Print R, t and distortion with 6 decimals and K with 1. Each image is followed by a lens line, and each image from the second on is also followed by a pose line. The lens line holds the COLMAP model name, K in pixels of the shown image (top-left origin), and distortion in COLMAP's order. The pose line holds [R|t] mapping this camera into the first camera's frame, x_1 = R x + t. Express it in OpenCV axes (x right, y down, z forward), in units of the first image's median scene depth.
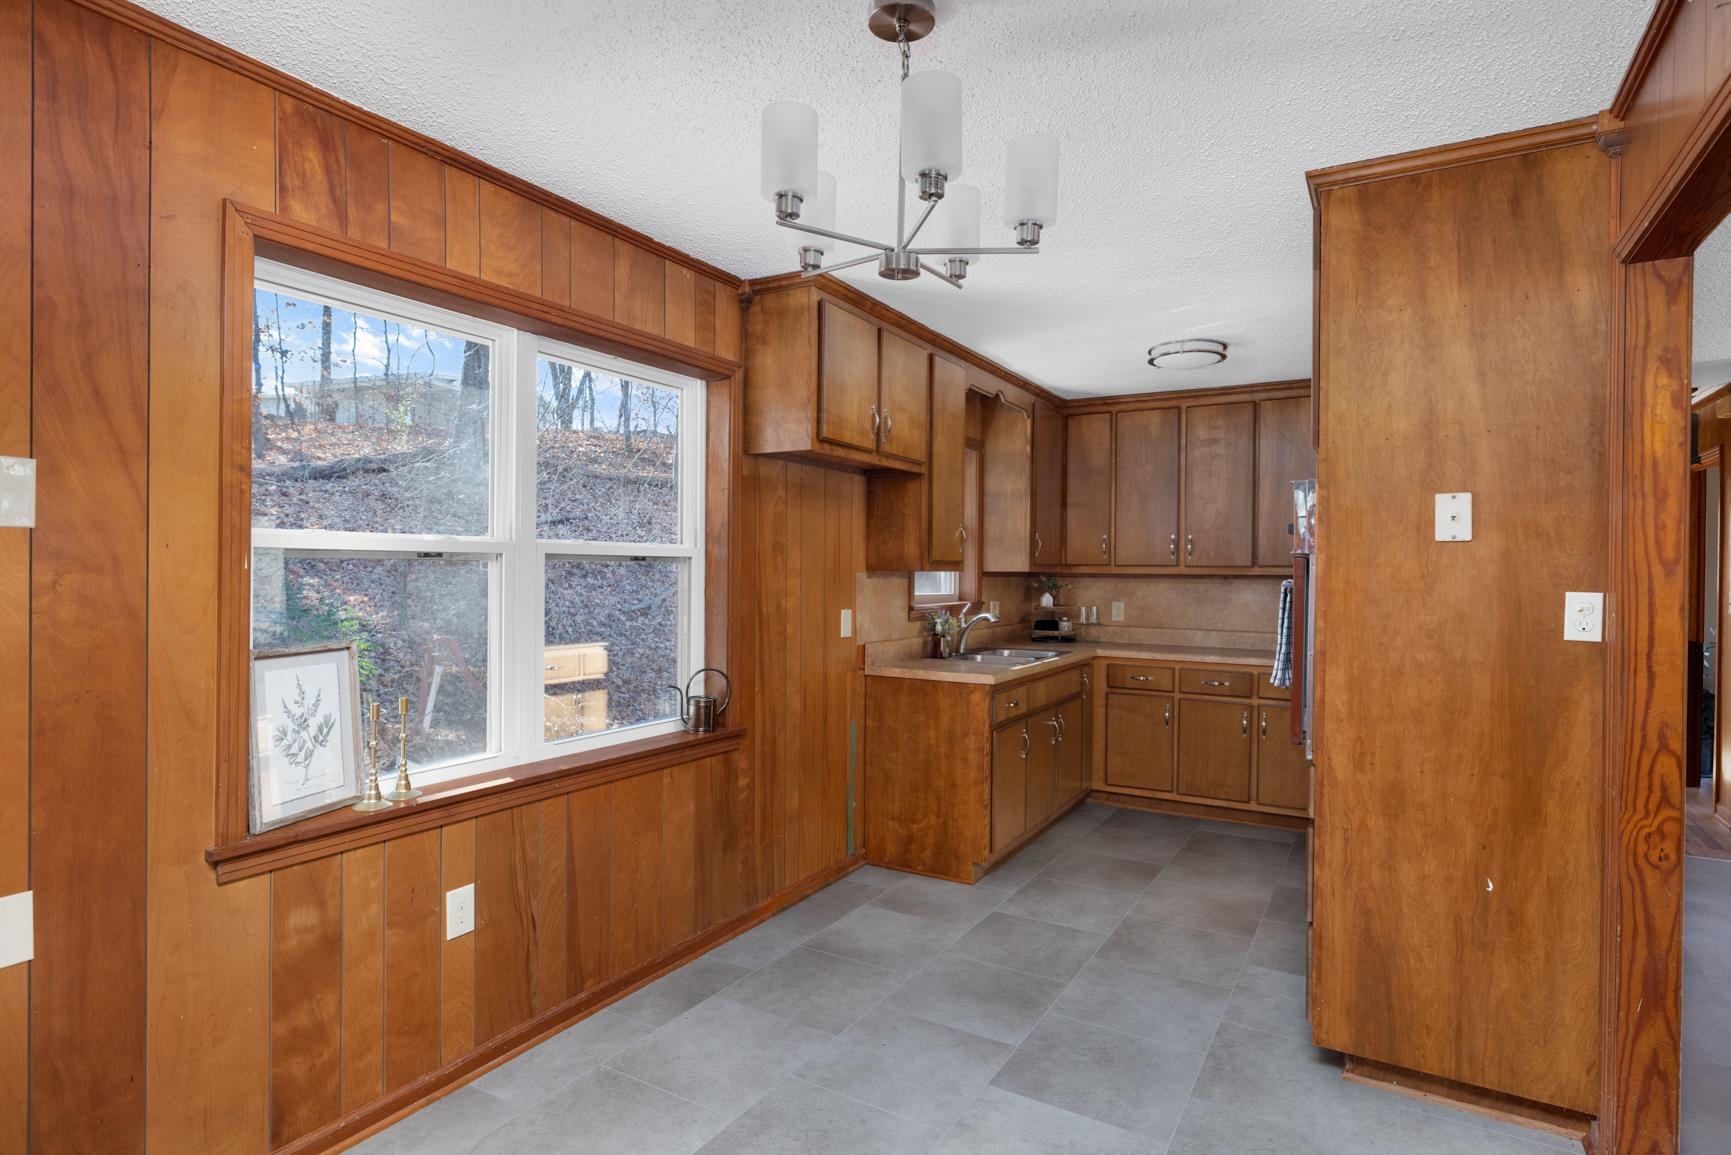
lens RADIAL K [[888.0, 0, 872.5], [0, 888.0, 577.1], [0, 0, 1]] dist [-0.019073, 0.004142]
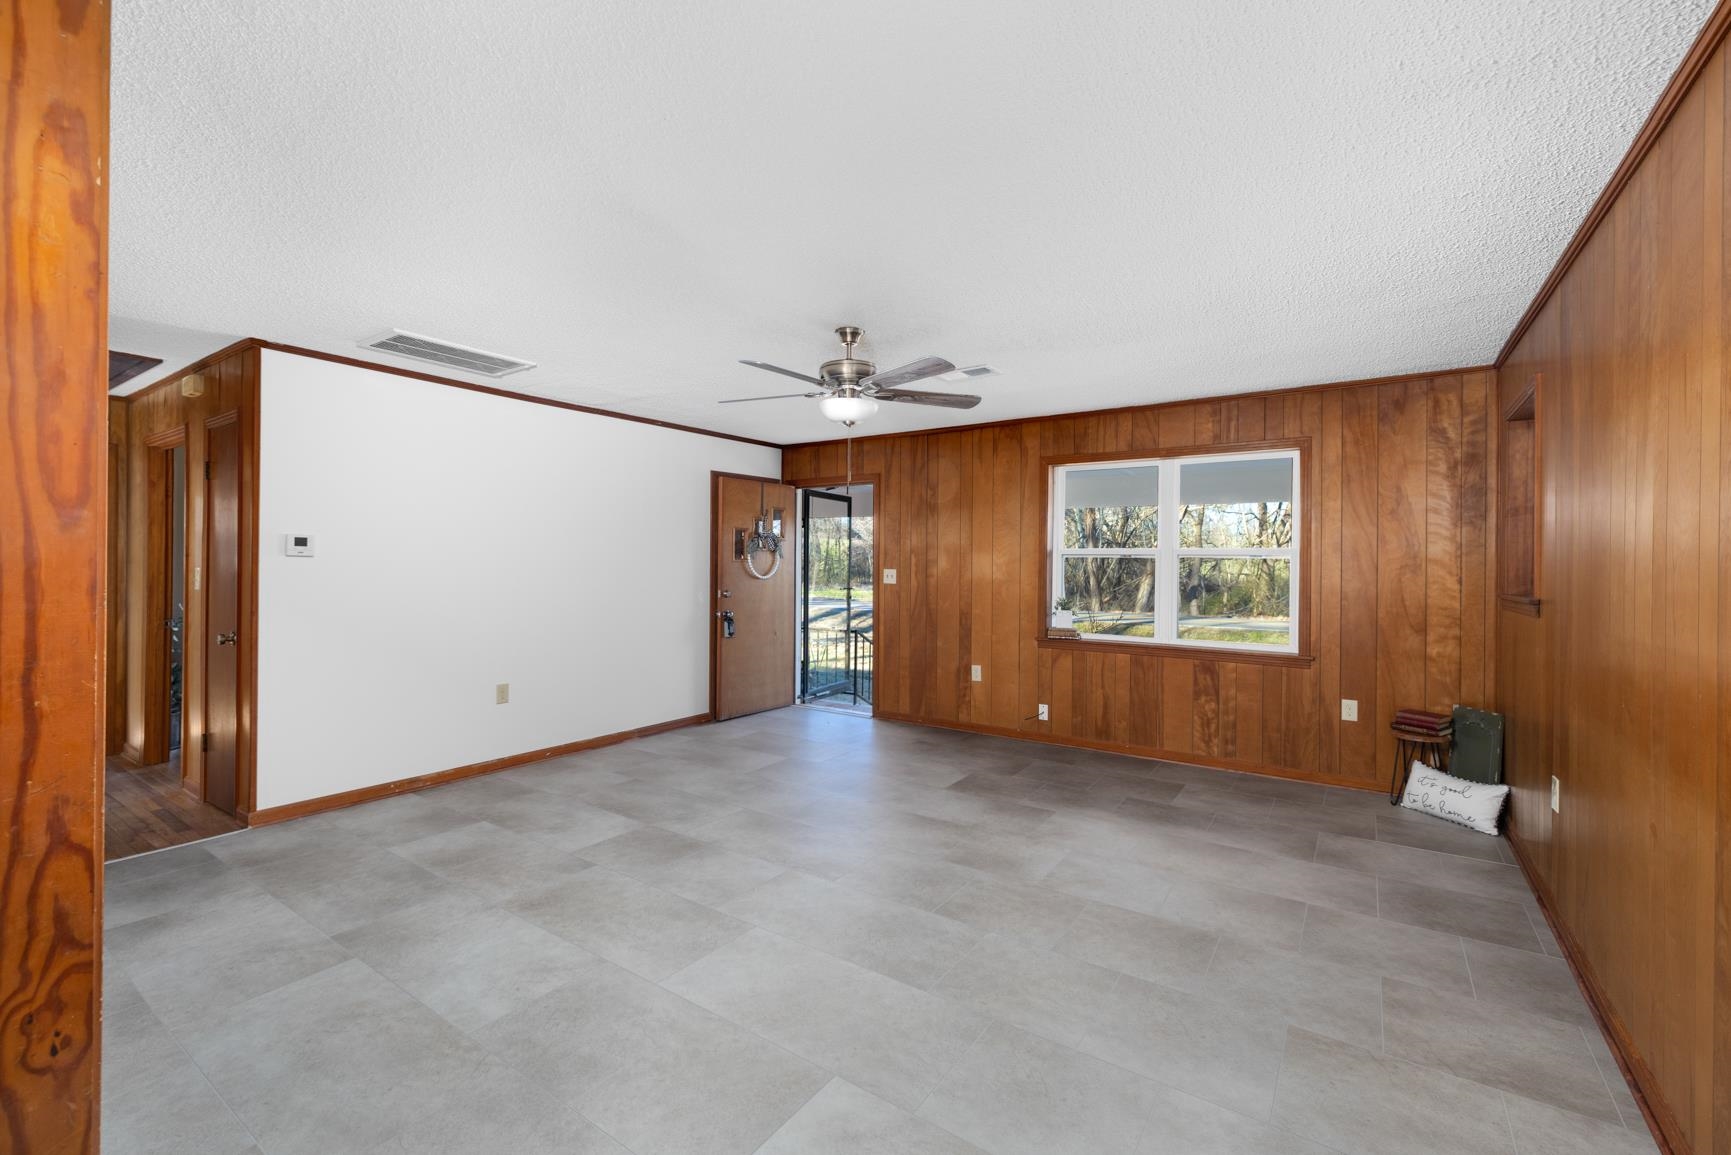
lens RADIAL K [[751.4, 0, 850.0], [0, 751.4, 562.4], [0, 0, 1]] dist [0.001767, 0.001003]
pose [[0.082365, -0.005063, 0.996589, 0.277709], [0.000872, 0.999987, 0.005008, 0.010812], [-0.996602, 0.000457, 0.082368, 0.274778]]
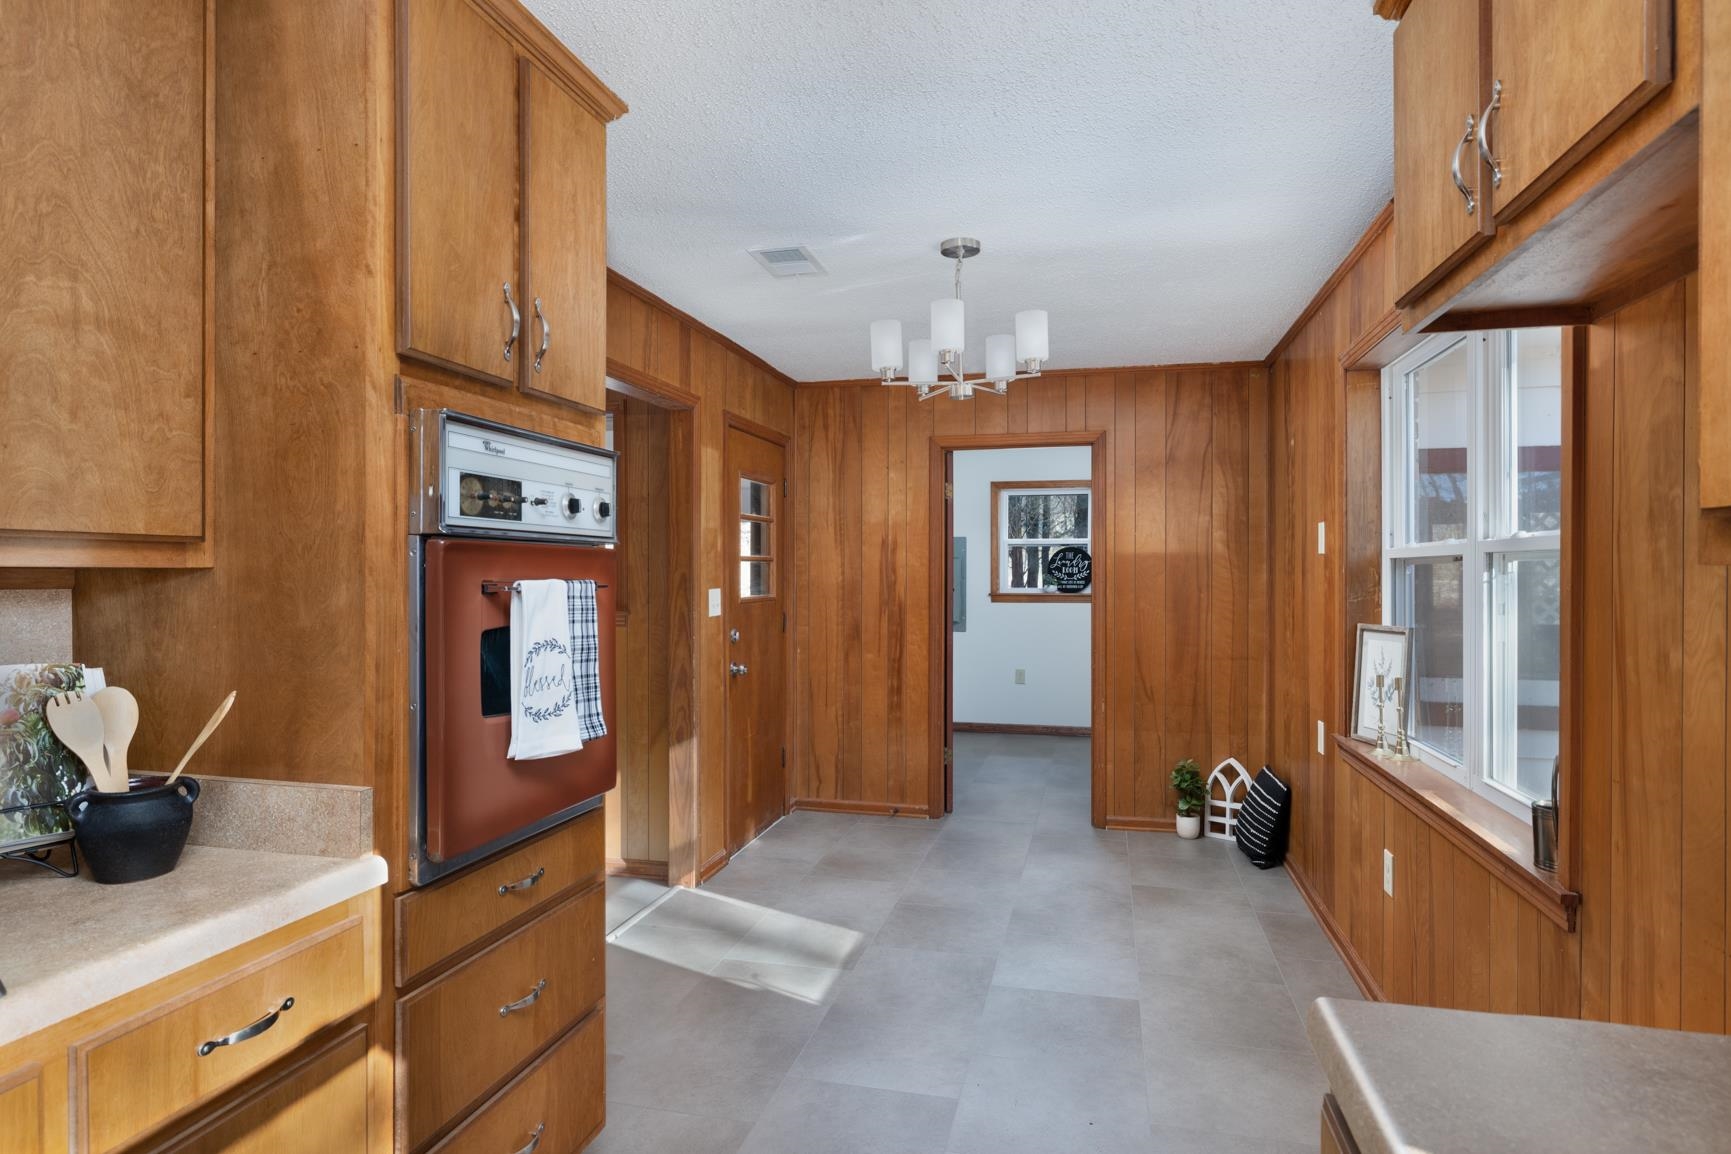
lens RADIAL K [[946.9, 0, 825.8], [0, 946.9, 574.9], [0, 0, 1]] dist [-0.000749, 0.000805]
pose [[-0.969265, -0.008080, -0.245884, 0.371582], [-0.010241, 0.999919, 0.007511, -0.005541], [0.245804, 0.009799, -0.969270, 1.372338]]
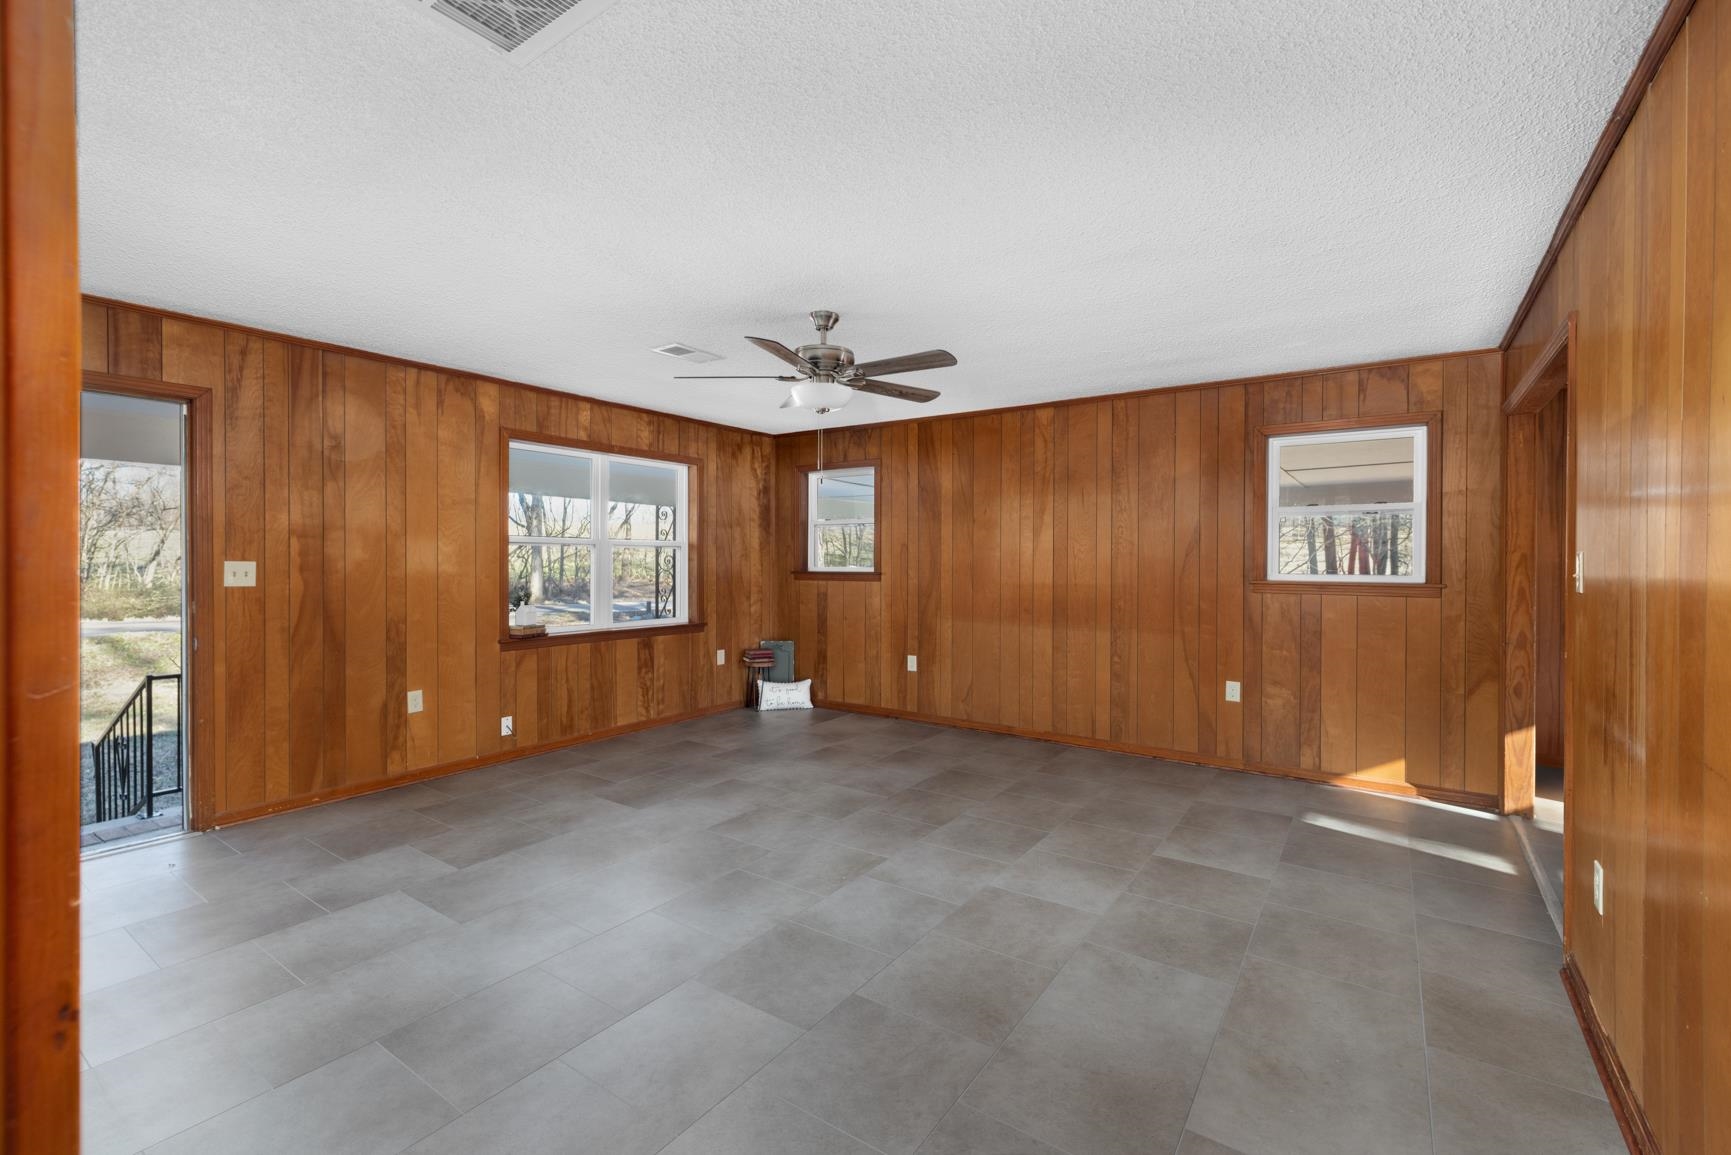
lens RADIAL K [[751.4, 0, 879.6], [0, 751.4, 576.2], [0, 0, 1]] dist [0.001767, 0.001003]
pose [[-0.998447, -0.013364, 0.054076, 1.173568], [-0.011752, 0.999480, 0.030027, 0.014764], [-0.054449, 0.029345, -0.998085, 1.348139]]
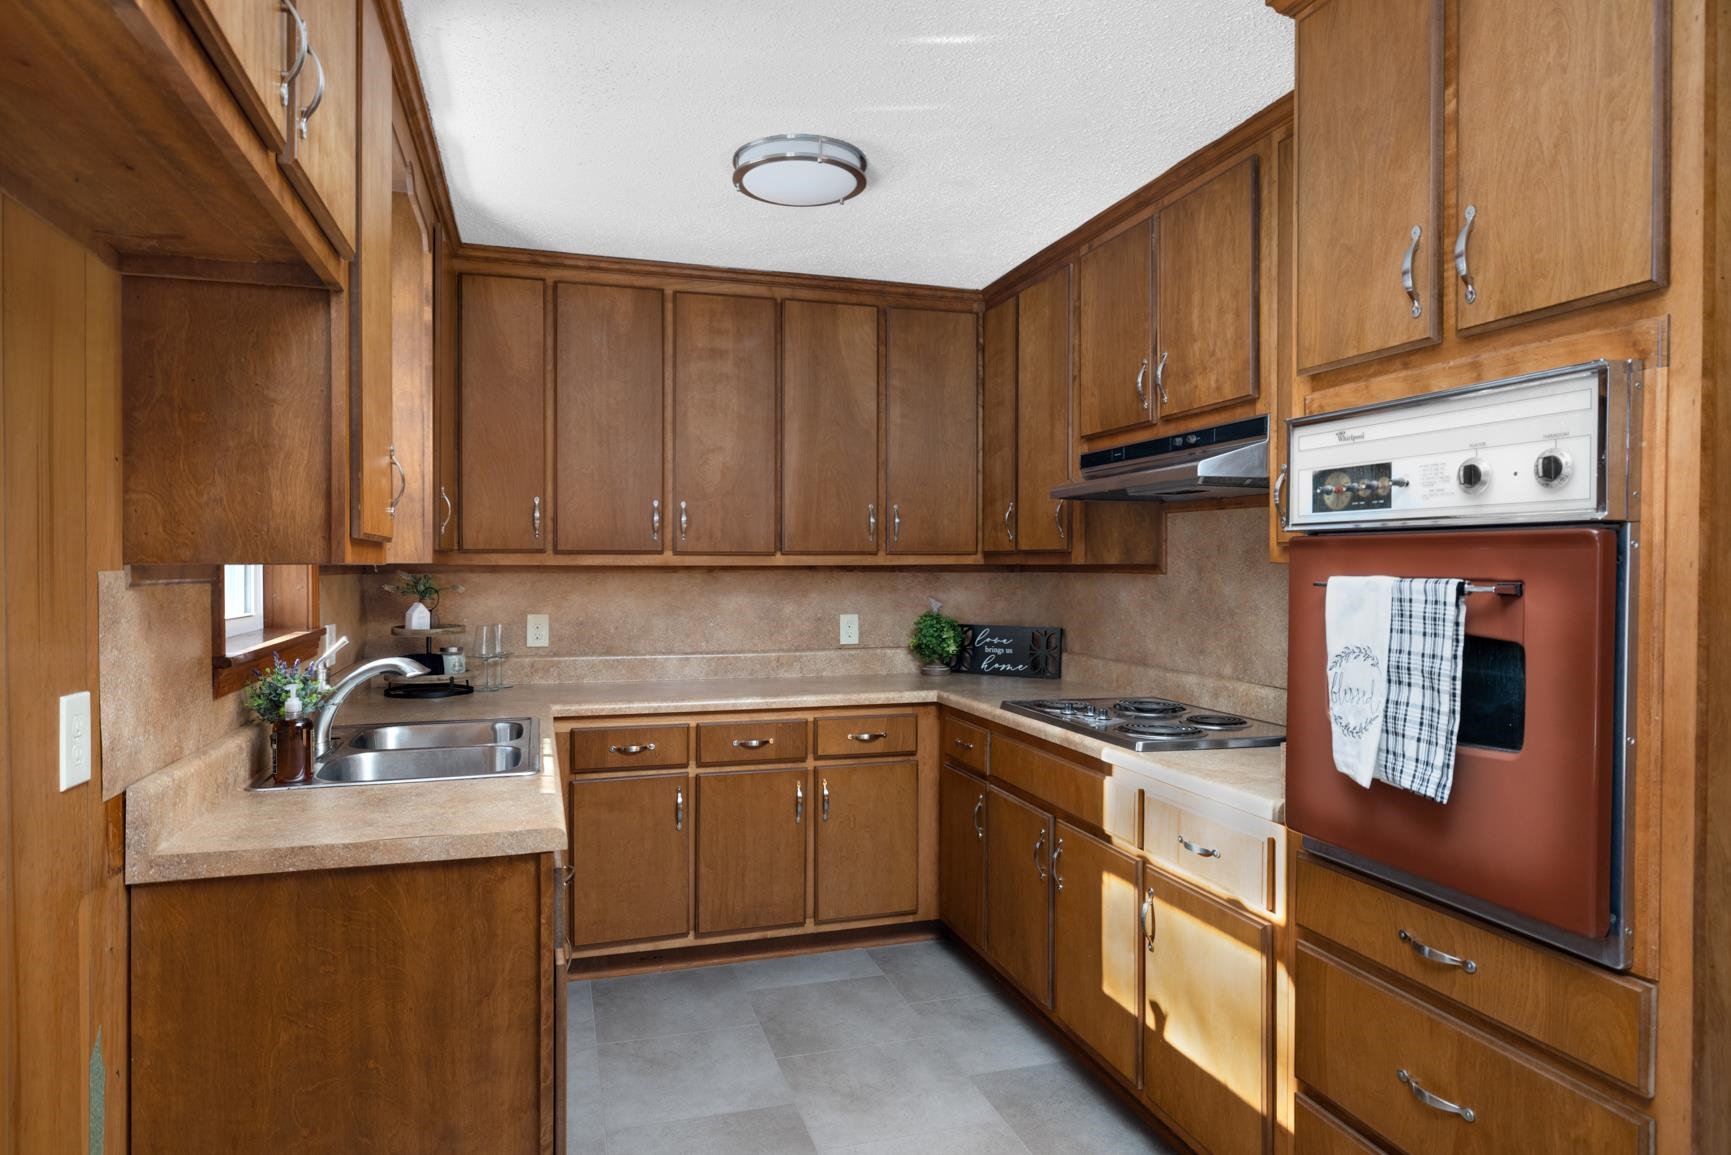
lens RADIAL K [[1018.6, 0, 854.7], [0, 1018.6, 572.0], [0, 0, 1]] dist [-0.007561, 0.002311]
pose [[0.682174, -0.013398, 0.731067, -0.119544], [0.010143, 0.999909, 0.008860, -0.006140], [-0.731120, 0.001371, 0.682248, 0.680309]]
